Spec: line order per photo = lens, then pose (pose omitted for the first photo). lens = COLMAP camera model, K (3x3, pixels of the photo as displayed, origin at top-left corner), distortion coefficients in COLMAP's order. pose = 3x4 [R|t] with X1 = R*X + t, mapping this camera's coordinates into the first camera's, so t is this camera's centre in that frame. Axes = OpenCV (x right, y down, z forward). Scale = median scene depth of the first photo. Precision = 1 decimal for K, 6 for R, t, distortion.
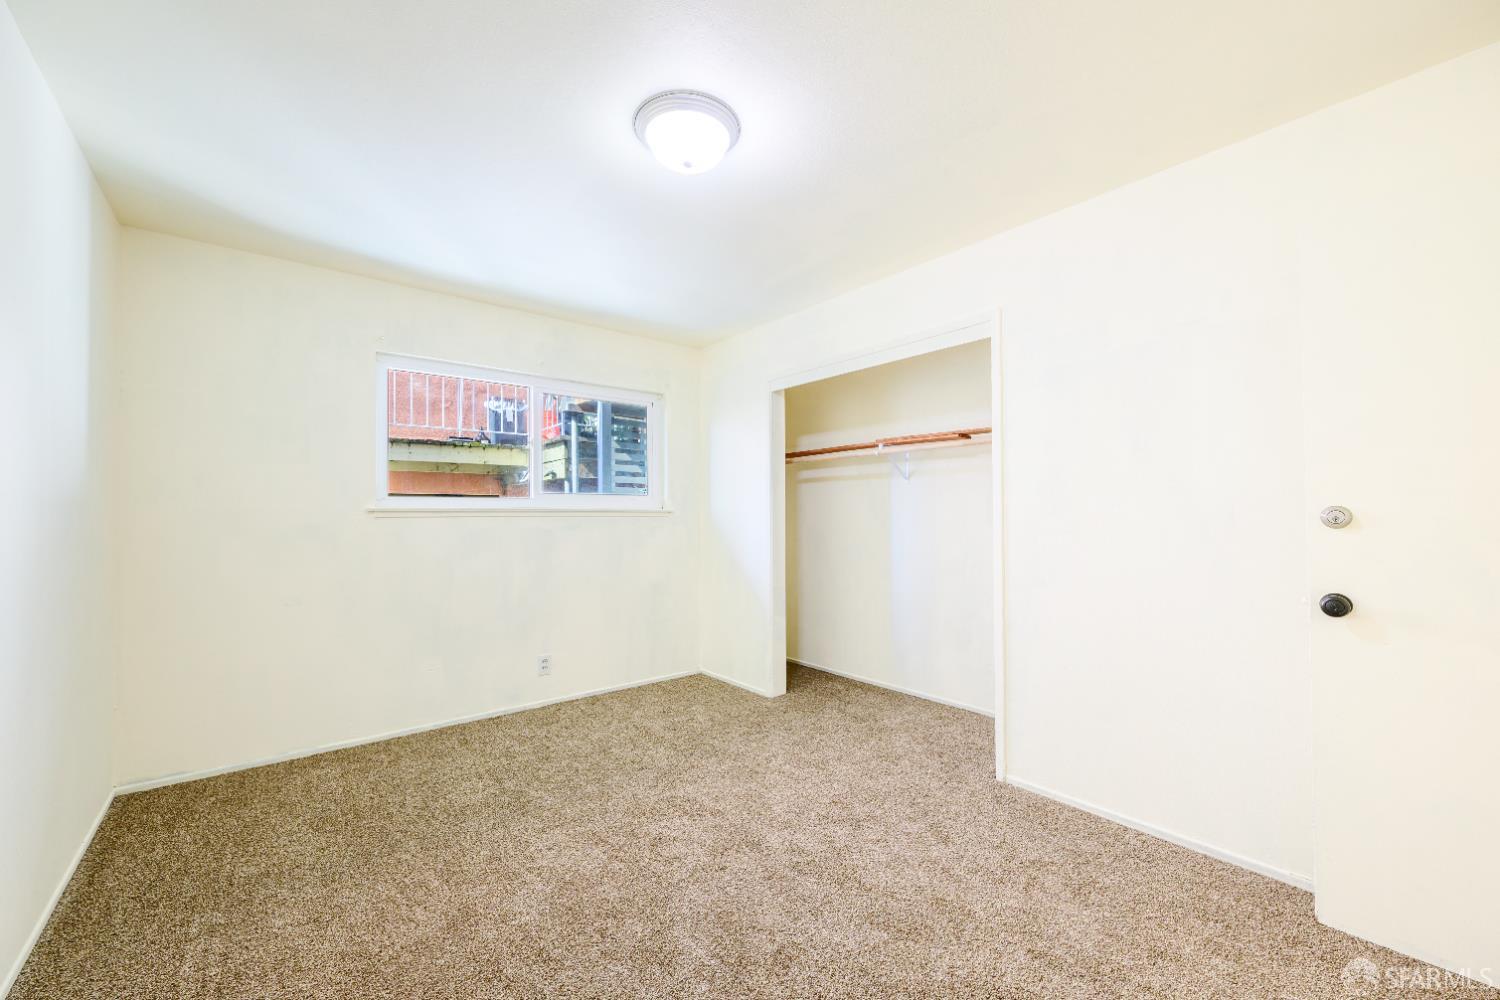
lens RADIAL K [[589.1, 0, 749.5], [0, 589.1, 507.0], [0, 0, 1]] dist [-0.000002, -0.000011]
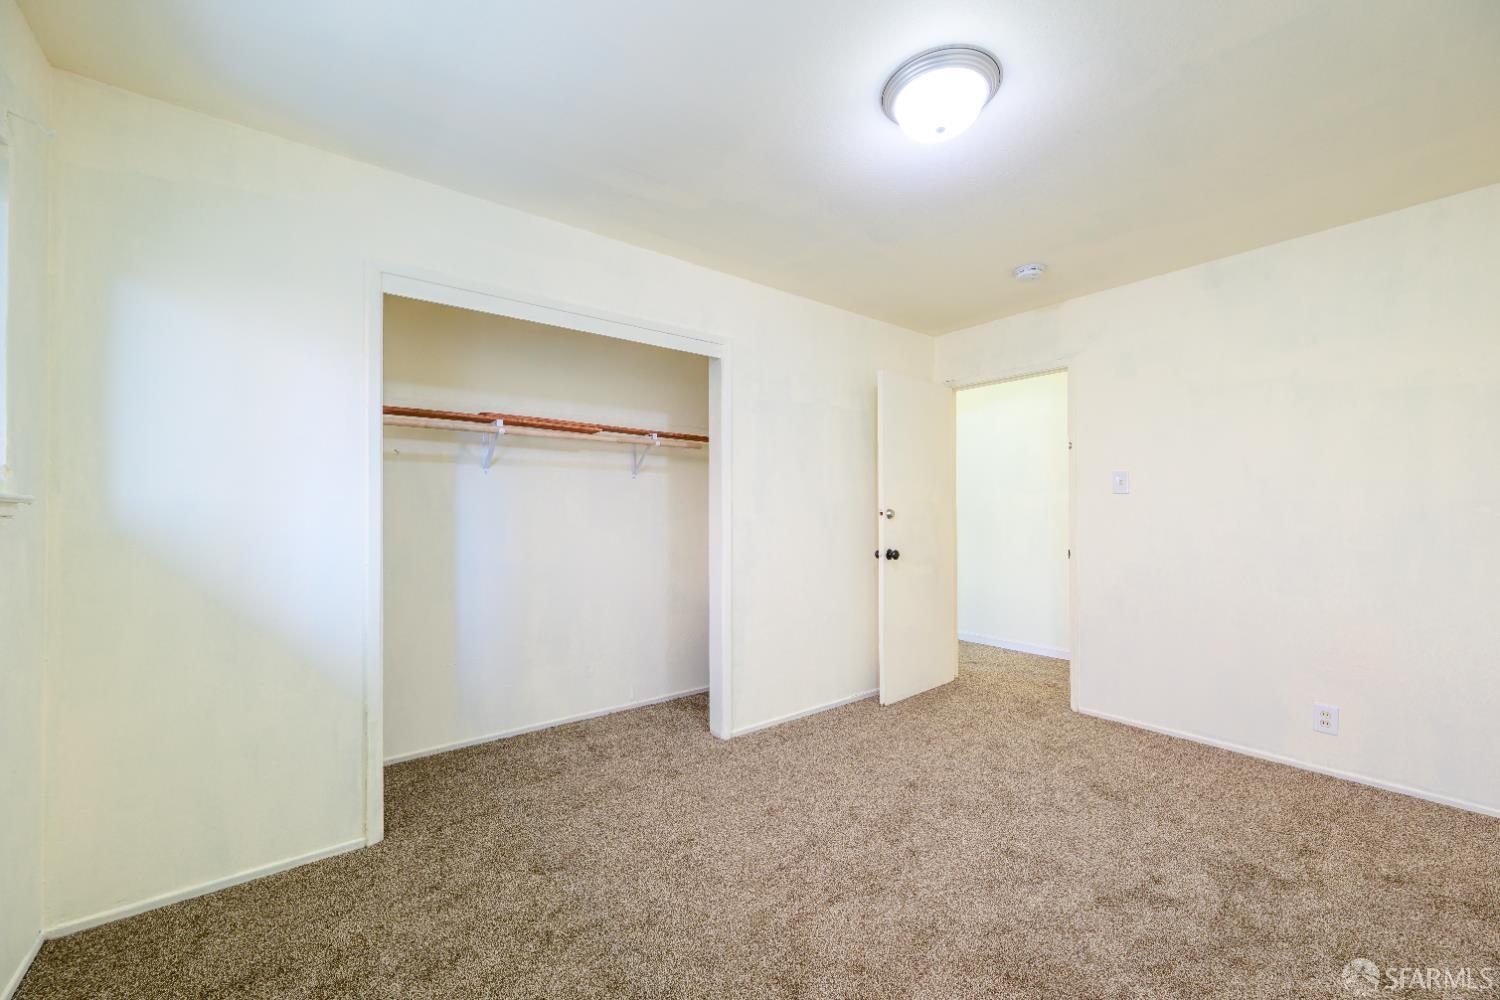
lens RADIAL K [[589.1, 0, 750.0], [0, 589.1, 506.9], [0, 0, 1]] dist [-0.000002, -0.000011]
pose [[0.017073, 0.011533, 0.999788, -0.528060], [-0.015058, 0.999823, -0.011277, 0.008542], [-0.999741, -0.014862, 0.017244, 0.664041]]
